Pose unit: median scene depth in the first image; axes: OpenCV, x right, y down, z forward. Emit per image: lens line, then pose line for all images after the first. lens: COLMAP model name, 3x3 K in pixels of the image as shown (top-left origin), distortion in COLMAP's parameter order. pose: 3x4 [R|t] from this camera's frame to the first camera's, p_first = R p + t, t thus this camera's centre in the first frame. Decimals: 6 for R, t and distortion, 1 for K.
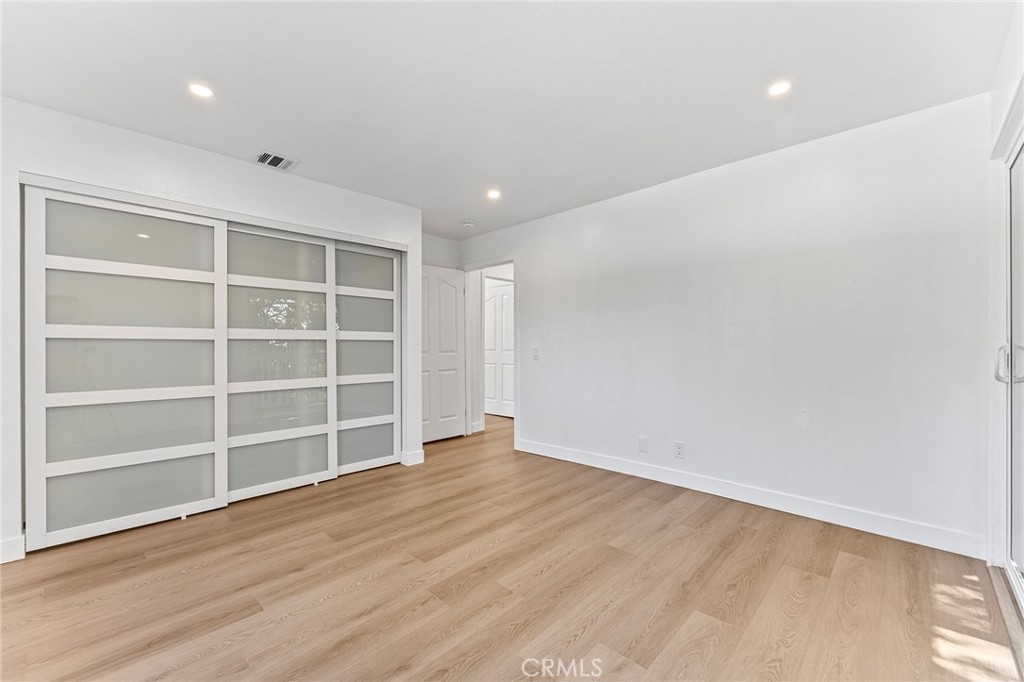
lens RADIAL K [[408.9, 0, 511.9], [0, 408.9, 345.1], [0, 0, 1]] dist [-0.004304, -0.000314]
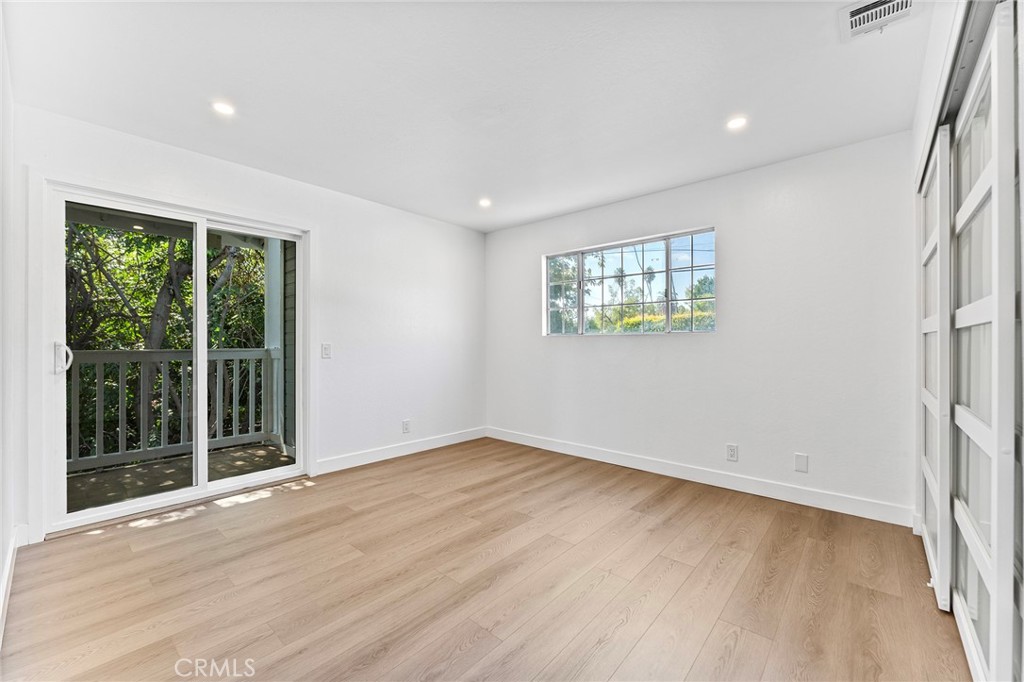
lens RADIAL K [[408.9, 0, 512.3], [0, 408.9, 344.4], [0, 0, 1]] dist [-0.004304, -0.000314]
pose [[-0.998737, 0.002545, -0.050185, -0.062183], [0.002853, 0.999978, -0.006049, 0.015553], [0.050169, -0.006184, -0.998722, 2.145669]]
